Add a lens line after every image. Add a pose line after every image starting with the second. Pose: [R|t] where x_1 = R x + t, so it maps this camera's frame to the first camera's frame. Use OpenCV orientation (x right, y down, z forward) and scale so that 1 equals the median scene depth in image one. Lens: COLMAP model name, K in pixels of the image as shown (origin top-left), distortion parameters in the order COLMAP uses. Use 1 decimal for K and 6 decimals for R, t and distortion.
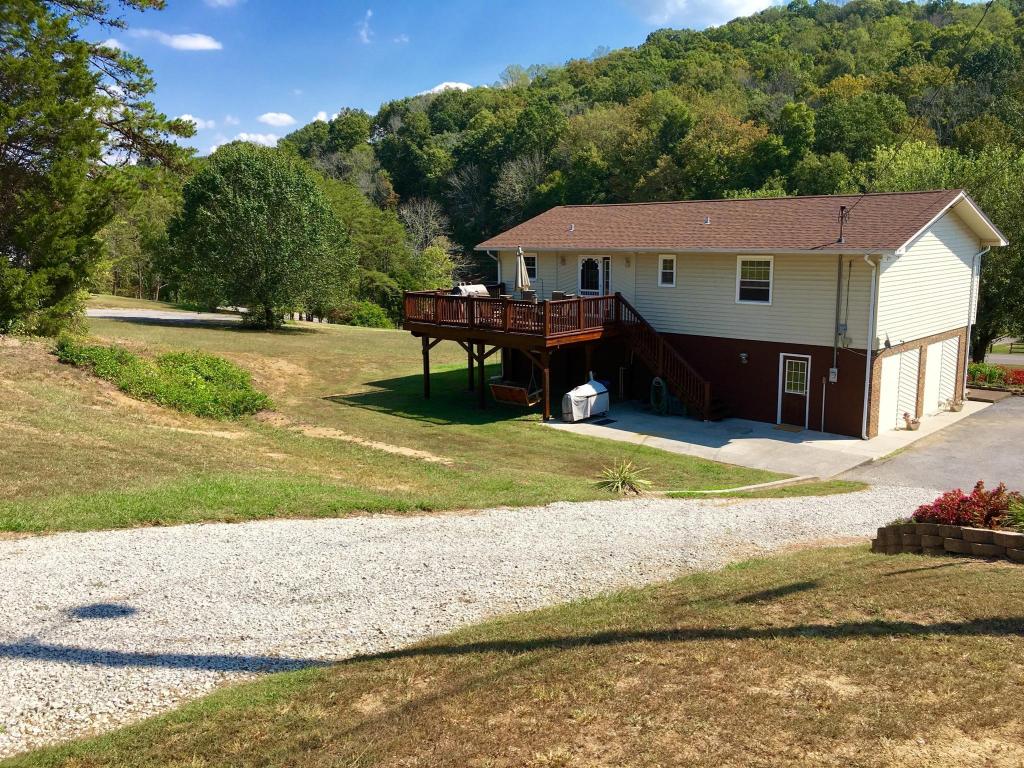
lens RADIAL K [[875.4, 0, 511.6], [0, 875.4, 388.2], [0, 0, 1]] dist [0.075572, -0.064696]
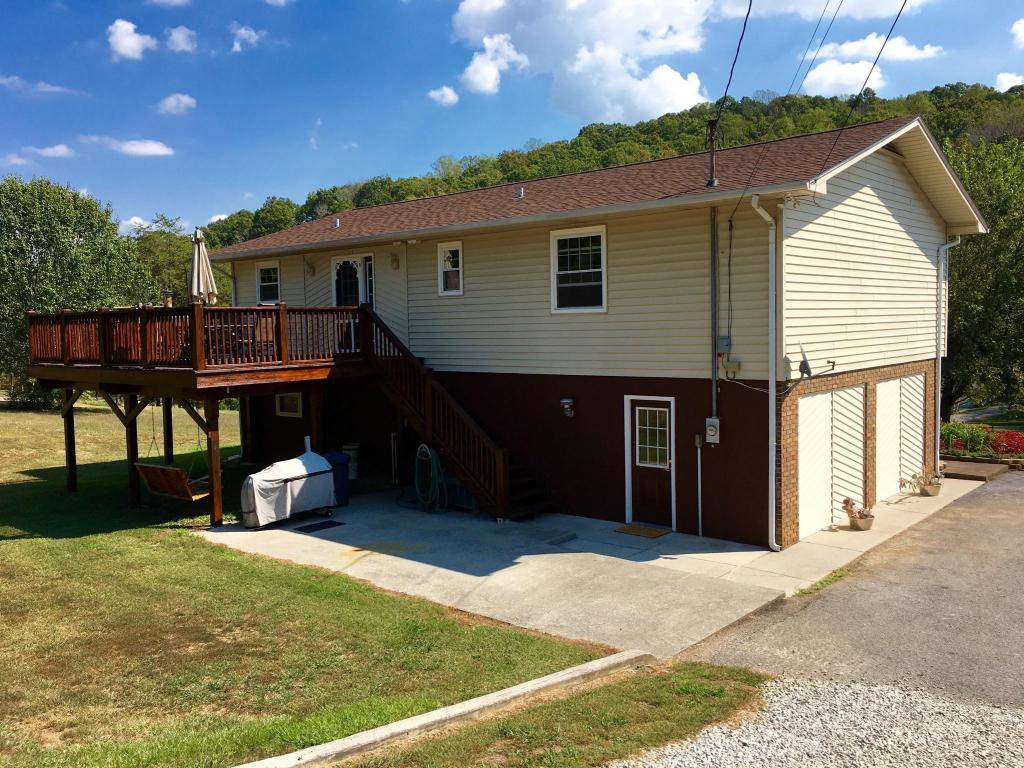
lens RADIAL K [[875.4, 0, 513.8], [0, 875.4, 391.0], [0, 0, 1]] dist [0.075572, -0.064696]
pose [[0.998335, -0.012775, 0.056248, 0.197412], [0.018637, 0.994300, -0.104973, 0.014384], [-0.054586, 0.105847, 0.992883, 0.435088]]
